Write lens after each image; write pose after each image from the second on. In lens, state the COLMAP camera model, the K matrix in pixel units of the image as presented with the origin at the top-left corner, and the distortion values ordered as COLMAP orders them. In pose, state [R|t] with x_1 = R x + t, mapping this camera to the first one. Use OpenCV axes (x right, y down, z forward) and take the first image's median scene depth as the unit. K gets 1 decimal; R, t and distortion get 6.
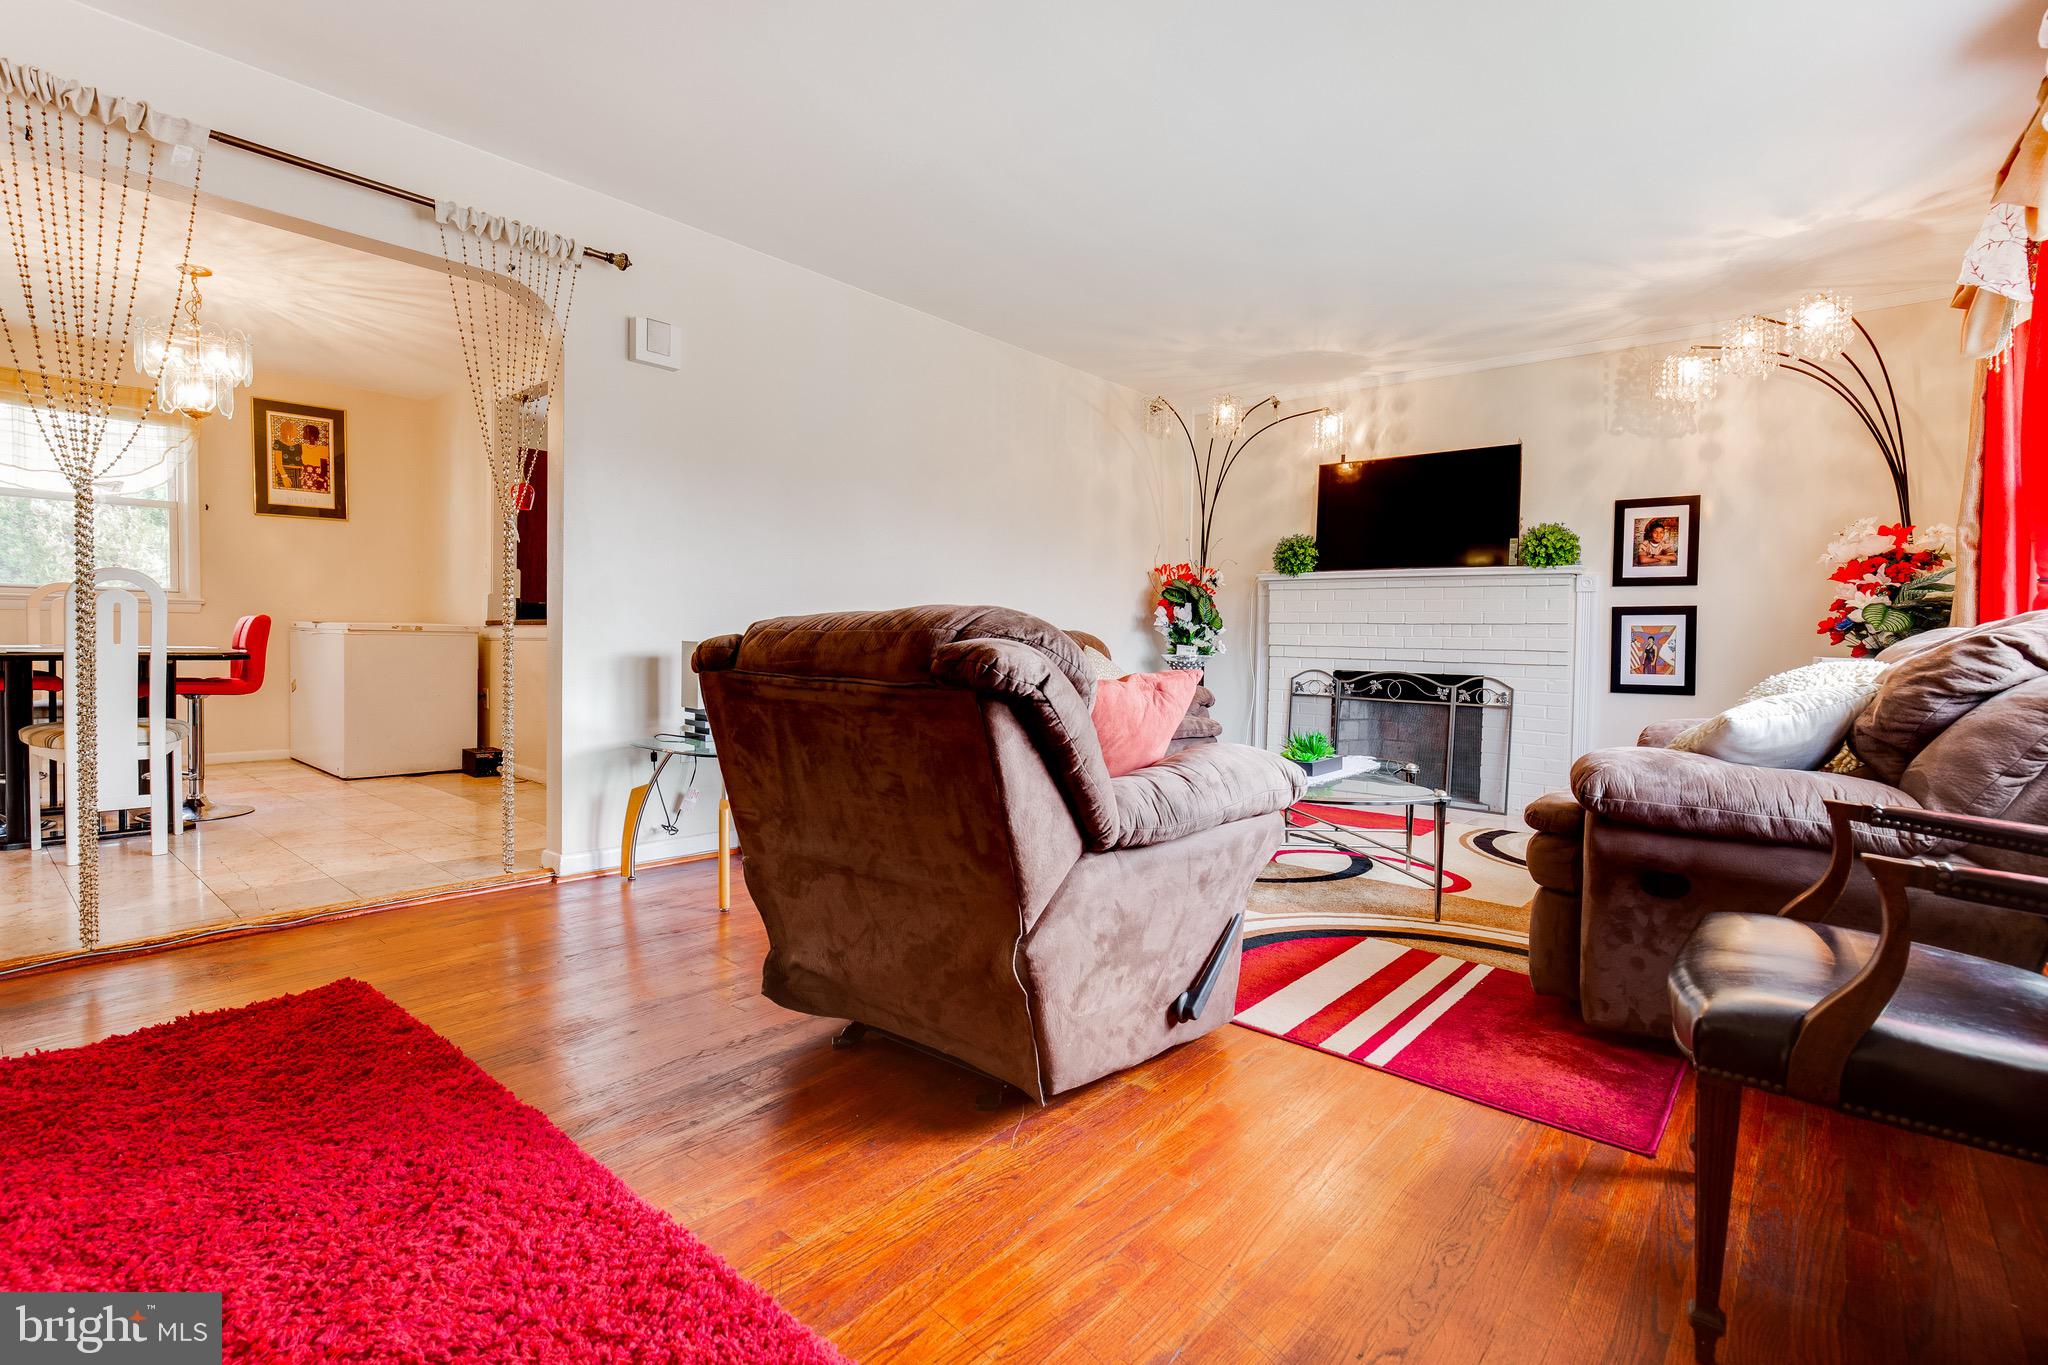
lens RADIAL K [[949.9, 0, 1019.2], [0, 949.9, 682.4], [0, 0, 1]] dist [-0.007373, 0.000727]
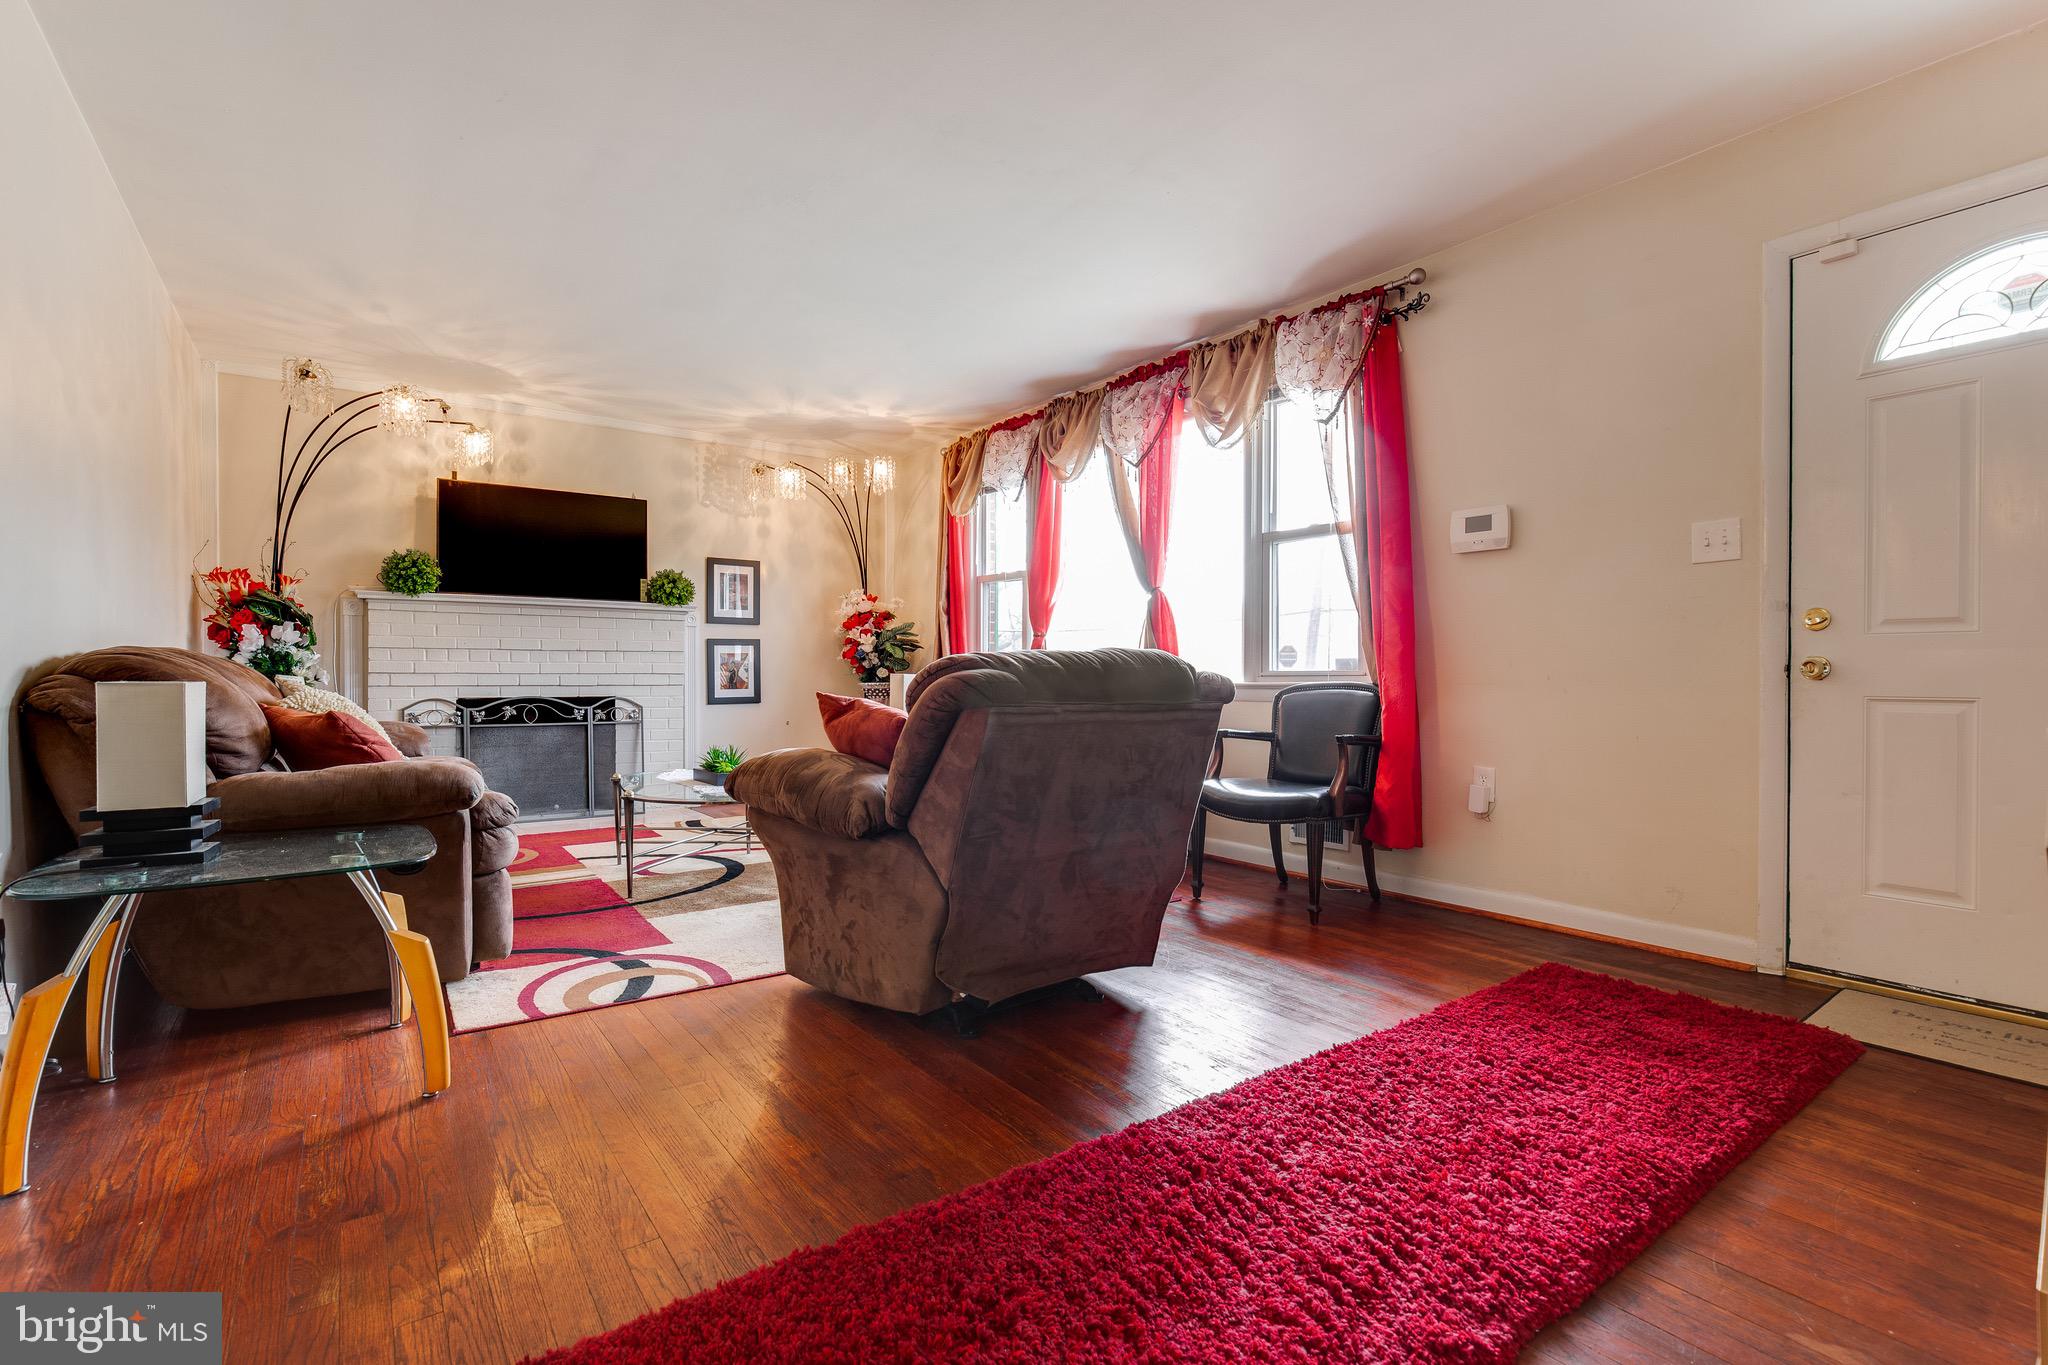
lens RADIAL K [[949.9, 0, 1019.2], [0, 949.9, 682.4], [0, 0, 1]] dist [-0.007373, 0.000727]
pose [[0.238809, -0.024521, 0.970757, -0.524777], [0.049318, 0.998697, 0.013094, -0.015658], [-0.969813, 0.044749, 0.239707, 0.274334]]
